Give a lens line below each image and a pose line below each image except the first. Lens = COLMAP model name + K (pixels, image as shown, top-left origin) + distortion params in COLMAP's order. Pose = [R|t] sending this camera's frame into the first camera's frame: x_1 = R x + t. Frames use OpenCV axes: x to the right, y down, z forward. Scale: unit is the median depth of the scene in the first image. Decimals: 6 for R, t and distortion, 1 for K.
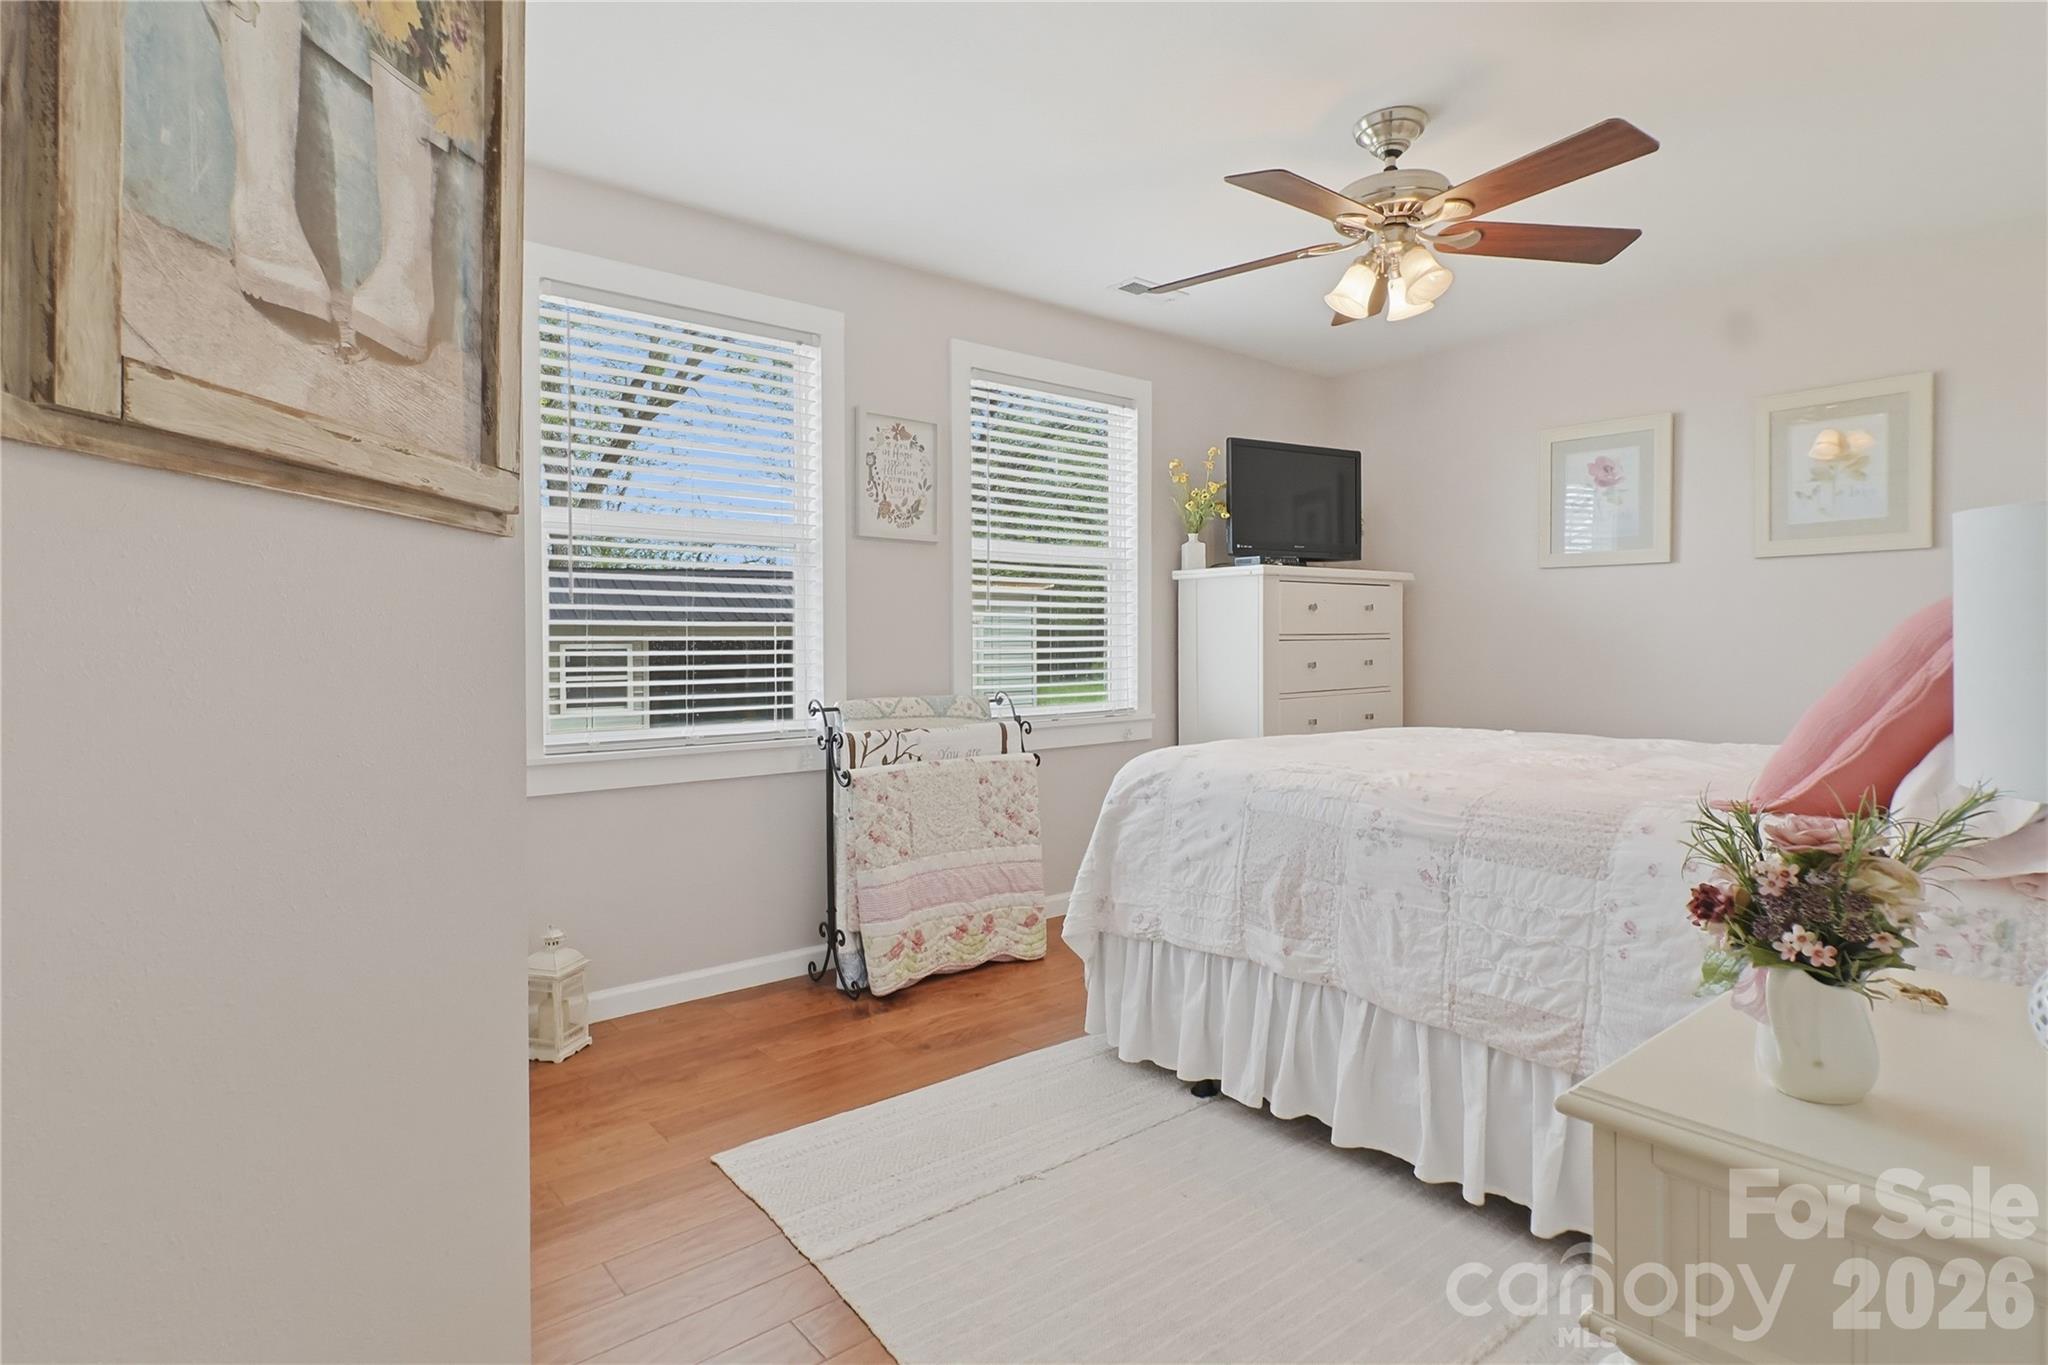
lens RADIAL K [[1026.2, 0, 1018.8], [0, 1026.2, 661.1], [0, 0, 1]] dist [0.013741, 0.000063]
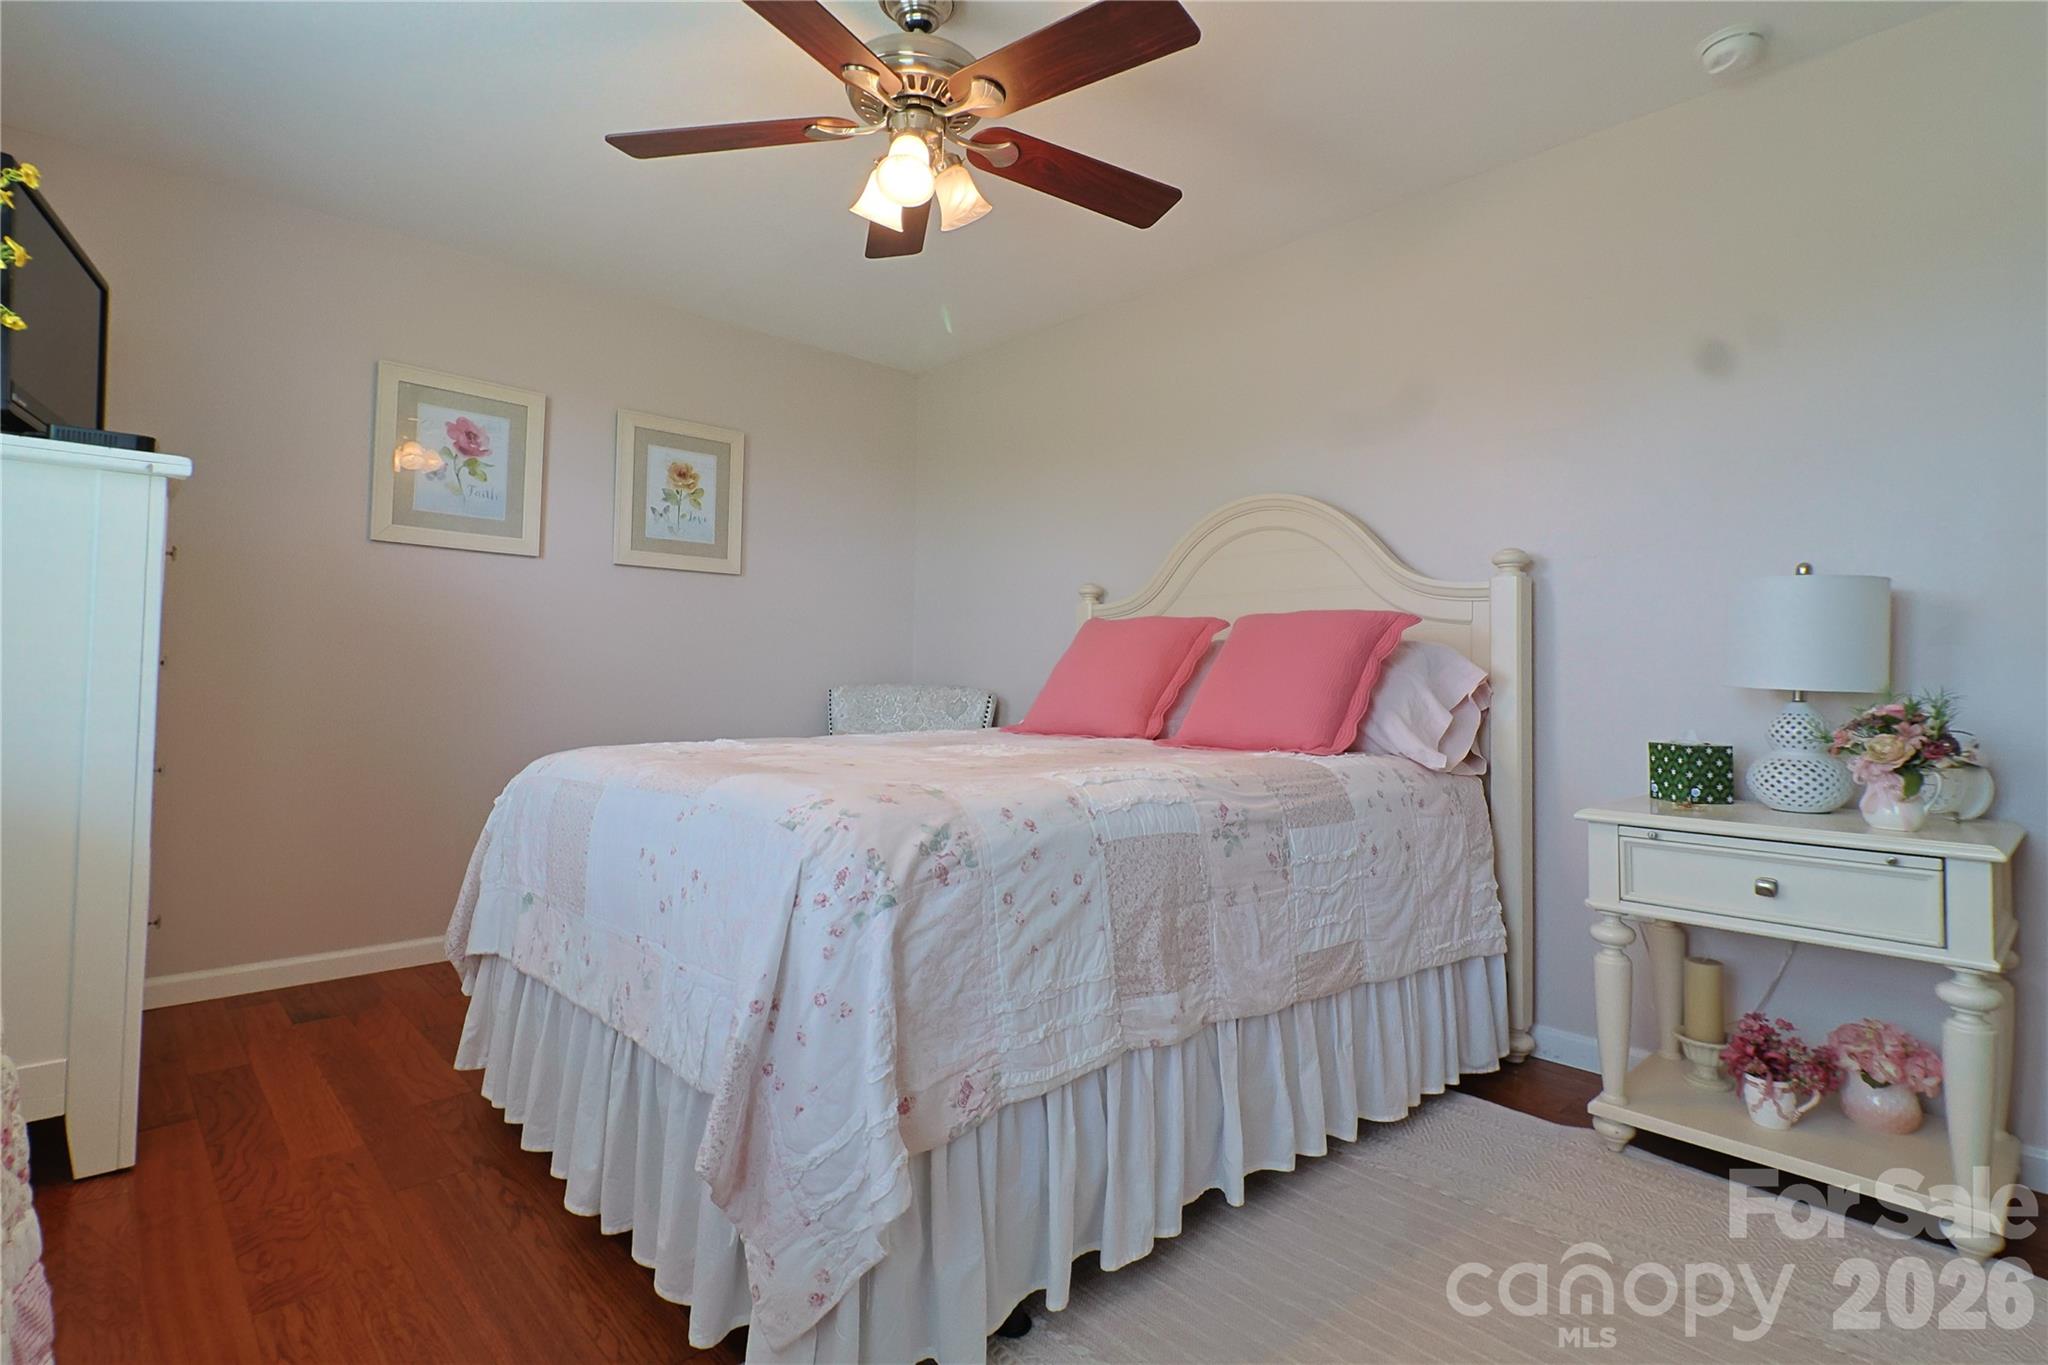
lens RADIAL K [[1026.2, 0, 1018.8], [0, 1026.2, 661.1], [0, 0, 1]] dist [0.013741, 0.000063]
pose [[-0.057983, 0.023675, 0.998037, -0.478814], [0.013110, 0.999651, -0.022951, 0.032761], [-0.998231, 0.011754, -0.058273, 1.079262]]
